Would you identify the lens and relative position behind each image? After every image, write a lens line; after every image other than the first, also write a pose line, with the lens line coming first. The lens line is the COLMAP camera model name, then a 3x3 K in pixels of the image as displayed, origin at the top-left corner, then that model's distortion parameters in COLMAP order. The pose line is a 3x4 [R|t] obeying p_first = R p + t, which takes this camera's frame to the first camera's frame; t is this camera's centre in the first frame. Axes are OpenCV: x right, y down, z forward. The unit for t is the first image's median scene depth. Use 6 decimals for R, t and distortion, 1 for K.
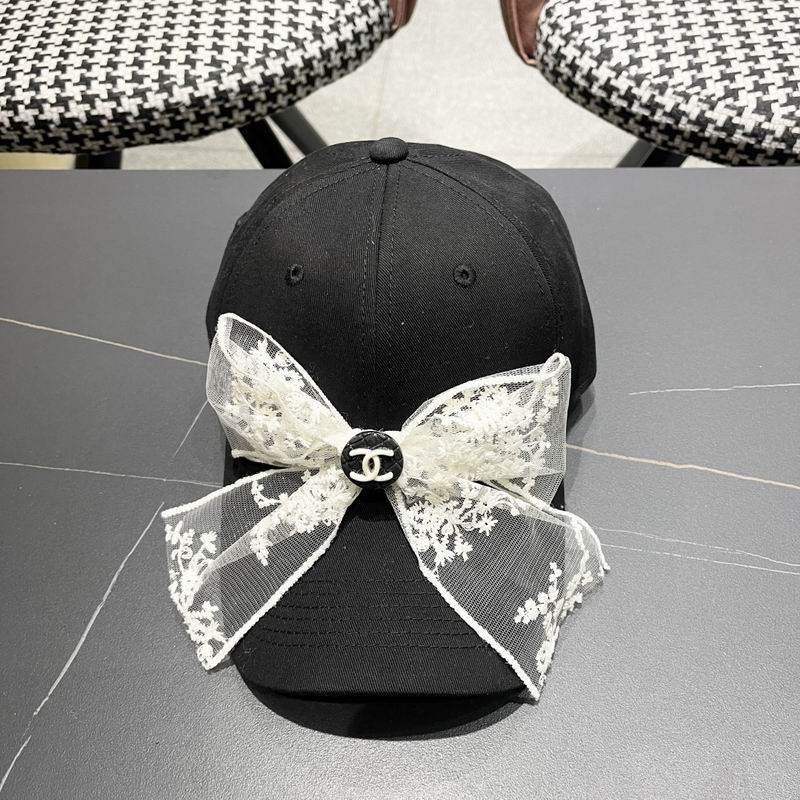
lens RADIAL K [[848.3, 0, 405.4], [0, 848.3, 405.2], [0, 0, 1]] dist [0.018789, 0.000000]
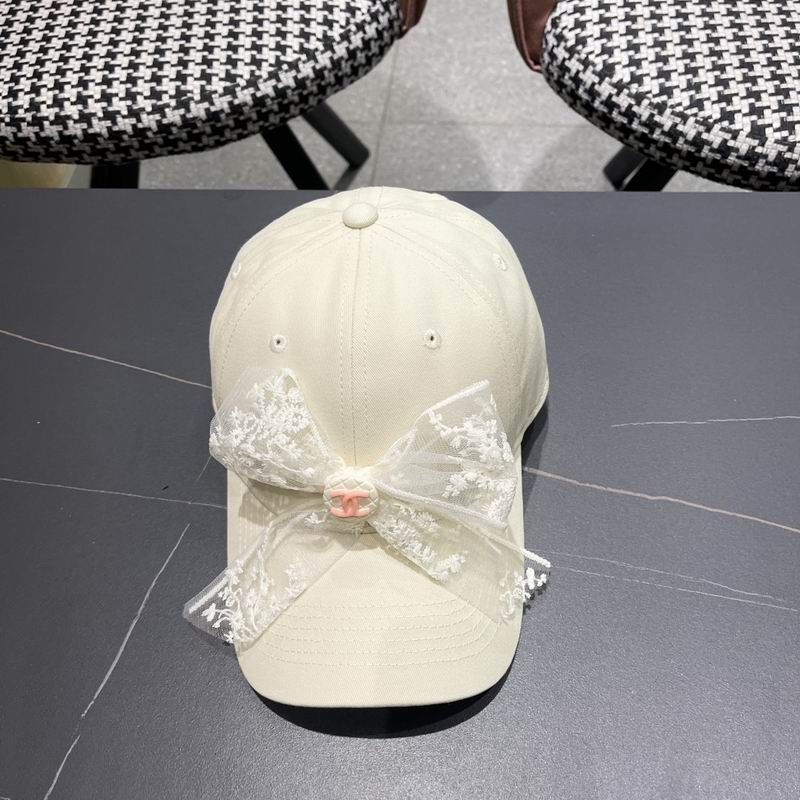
lens RADIAL K [[848.3, 0, 400.0], [0, 848.3, 414.3], [0, 0, 1]] dist [0.018789, 0.000000]
pose [[0.999632, 0.008226, -0.025849, 0.014191], [-0.005965, 0.996247, 0.086355, -0.084296], [0.026462, -0.086169, 0.995929, -0.062968]]
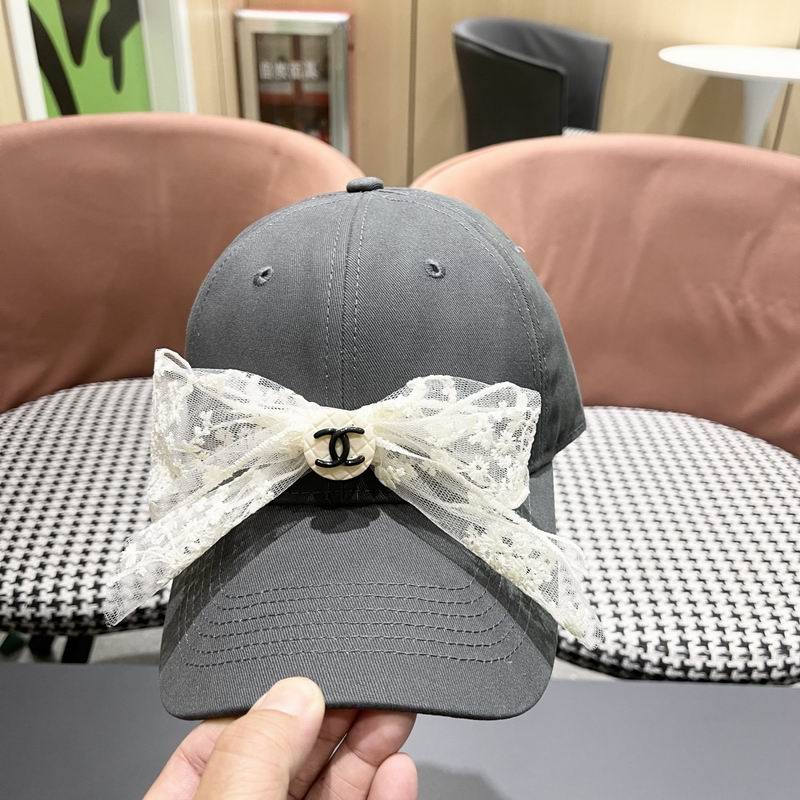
lens RADIAL K [[848.3, 0, 407.0], [0, 848.3, 400.3], [0, 0, 1]] dist [0.018789, 0.000000]
pose [[0.996304, 0.042974, 0.074369, -0.010041], [-0.012141, 0.927603, -0.373370, -0.160027], [-0.085030, 0.371087, 0.924697, -0.352163]]
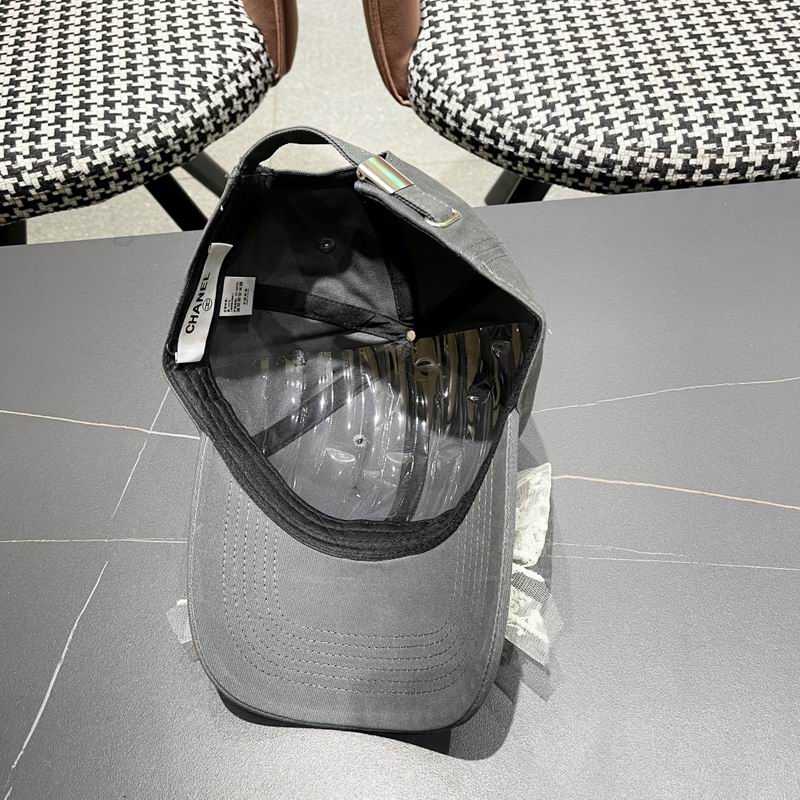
lens RADIAL K [[848.3, 0, 407.7], [0, 848.3, 403.2], [0, 0, 1]] dist [0.018789, 0.000000]
pose [[0.991249, -0.104425, 0.080756, 0.024251], [0.103213, 0.994477, 0.019054, -0.047547], [-0.082300, -0.010552, 0.996552, -0.091767]]
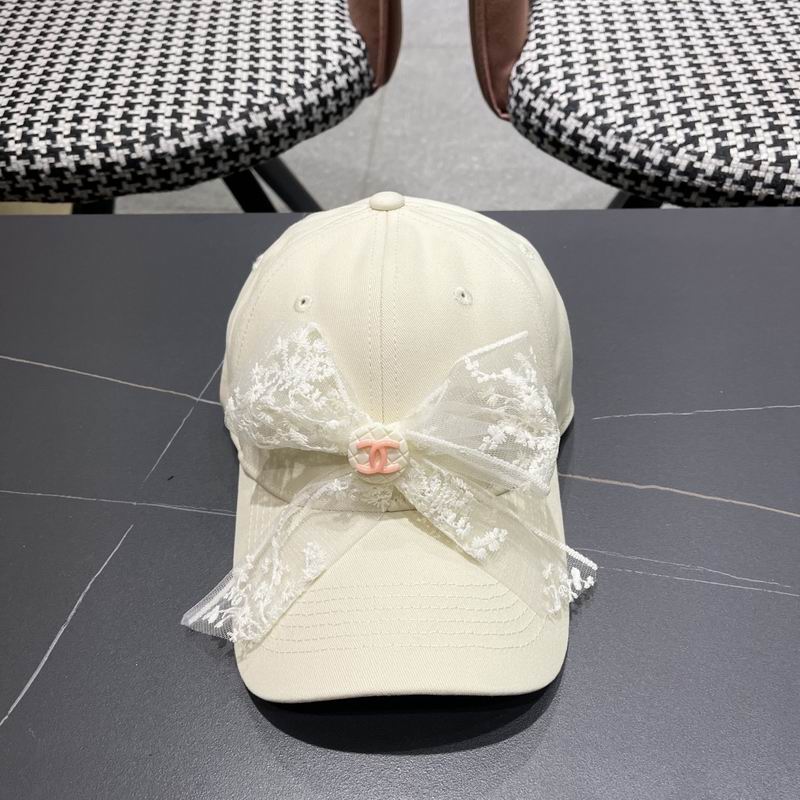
lens RADIAL K [[848.3, 0, 404.1], [0, 848.3, 399.5], [0, 0, 1]] dist [0.018789, 0.000000]
pose [[0.999989, -0.004695, -0.000946, 0.026208], [0.004599, 0.996455, -0.084005, 0.033920], [0.001337, 0.084000, 0.996465, -0.012824]]
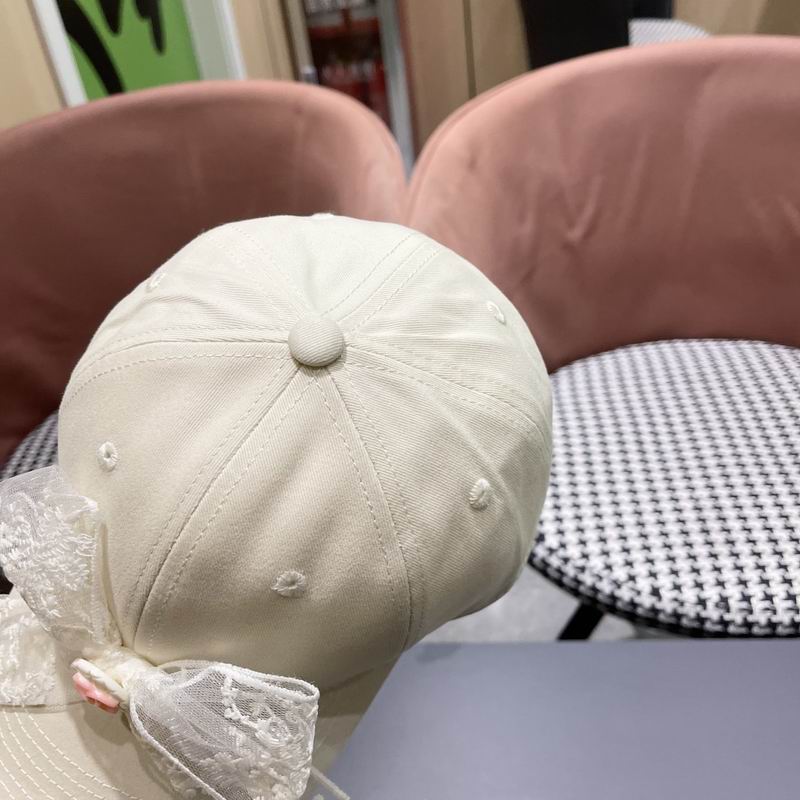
lens RADIAL K [[848.3, 0, 402.4], [0, 848.3, 408.9], [0, 0, 1]] dist [0.018789, 0.000000]
pose [[0.997381, -0.044770, -0.056804, 0.099428], [0.027435, 0.960880, -0.275604, -0.238309], [0.066920, 0.273323, 0.959592, -0.348847]]
